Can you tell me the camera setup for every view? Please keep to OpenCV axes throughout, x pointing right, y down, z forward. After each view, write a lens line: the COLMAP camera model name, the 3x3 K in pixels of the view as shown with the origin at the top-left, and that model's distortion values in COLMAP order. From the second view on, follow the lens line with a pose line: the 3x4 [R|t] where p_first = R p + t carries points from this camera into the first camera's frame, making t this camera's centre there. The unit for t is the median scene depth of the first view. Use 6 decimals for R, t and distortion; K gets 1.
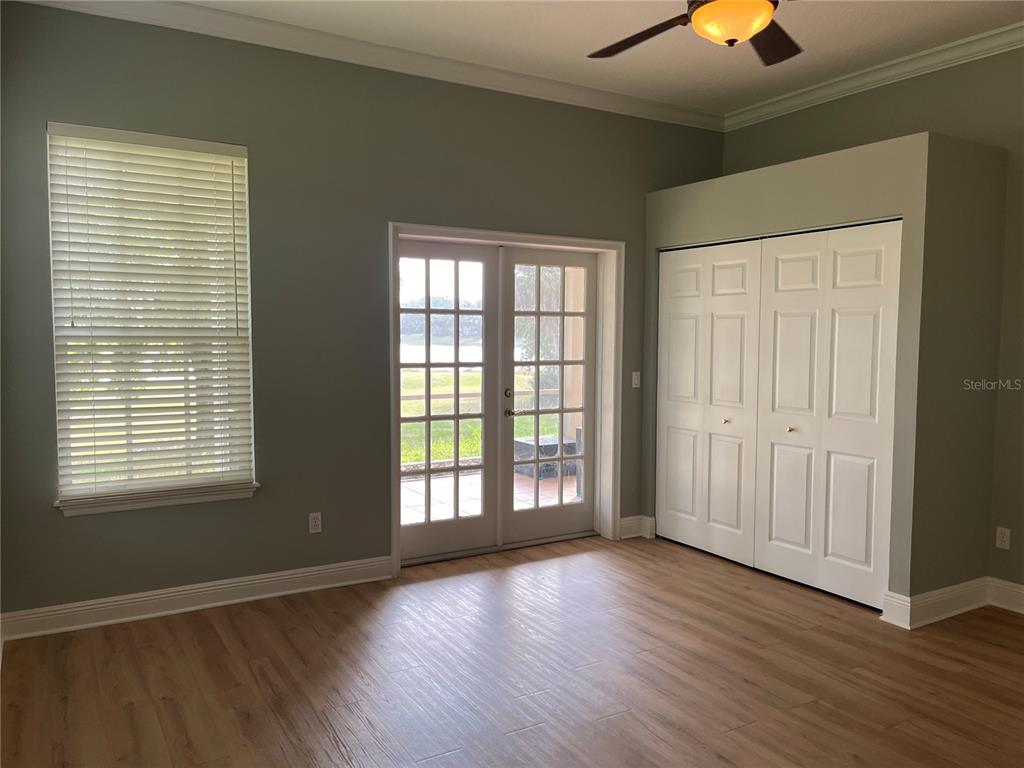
lens RADIAL K [[774.6, 0, 508.3], [0, 774.6, 385.3], [0, 0, 1]] dist [0.040202, -0.020211]
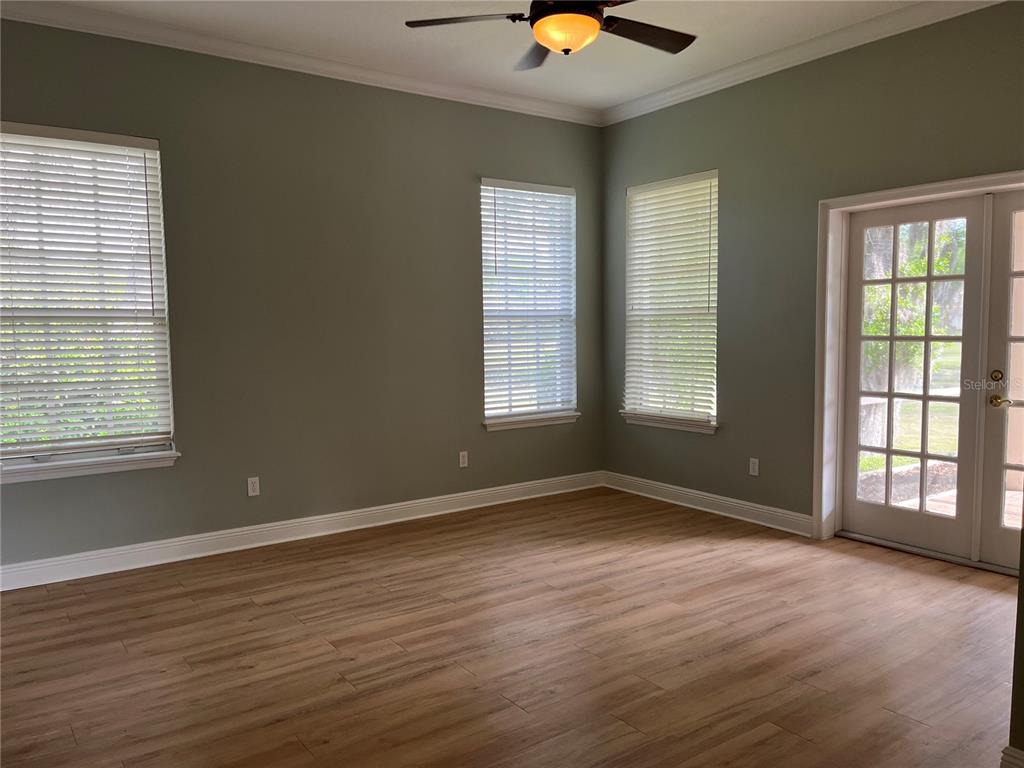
lens RADIAL K [[774.6, 0, 507.8], [0, 774.6, 384.0], [0, 0, 1]] dist [0.040202, -0.020211]
pose [[0.079464, 0.066711, -0.994603, 0.865791], [-0.057974, 0.996379, 0.062198, -0.003020], [0.995151, 0.052719, 0.083043, 0.490682]]
